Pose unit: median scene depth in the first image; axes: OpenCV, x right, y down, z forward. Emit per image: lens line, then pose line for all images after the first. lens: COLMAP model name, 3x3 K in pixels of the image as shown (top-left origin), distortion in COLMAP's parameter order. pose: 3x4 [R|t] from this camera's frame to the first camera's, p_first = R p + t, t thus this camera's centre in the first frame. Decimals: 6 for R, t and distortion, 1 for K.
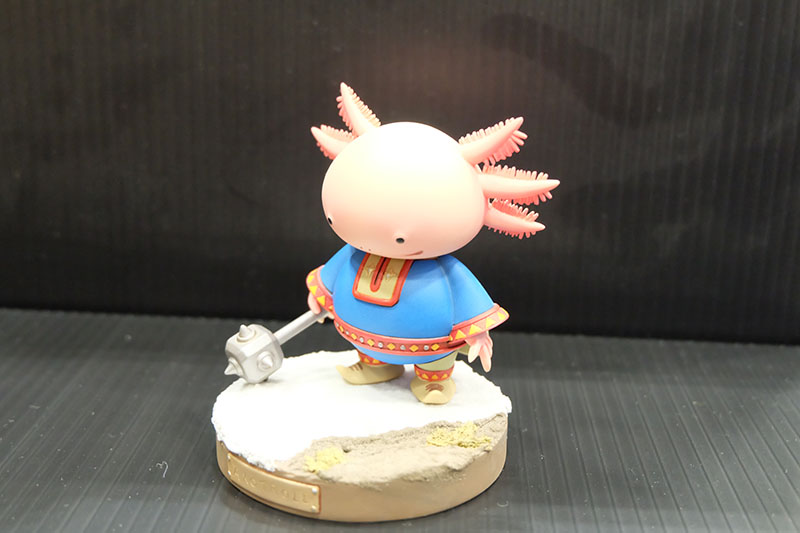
lens RADIAL K [[1118.0, 0, 400.0], [0, 1118.0, 266.5], [0, 0, 1]] dist [-0.018208, -0.015714]
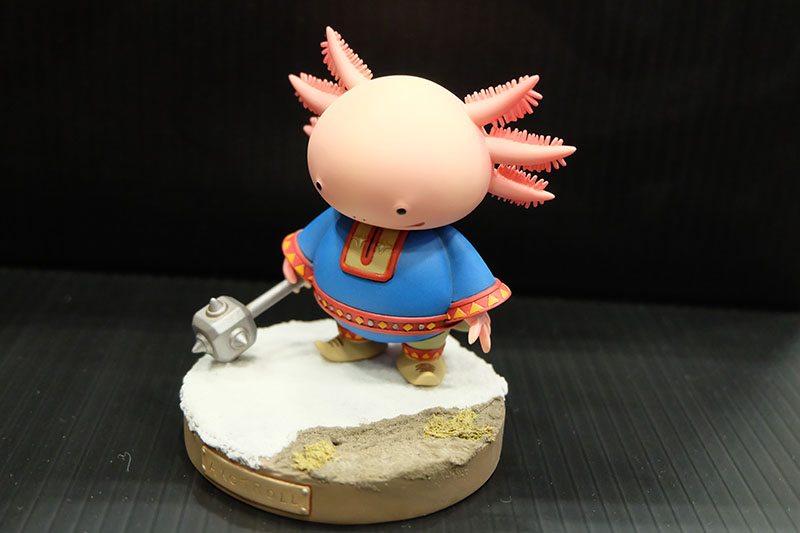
lens RADIAL K [[1118.0, 0, 400.0], [0, 1118.0, 266.5], [0, 0, 1]] dist [-0.018208, -0.015714]
pose [[0.995357, 0.011225, 0.095594, -0.082025], [-0.018335, 0.997103, 0.073825, -0.043480], [-0.094488, -0.075235, 0.992679, 0.107557]]
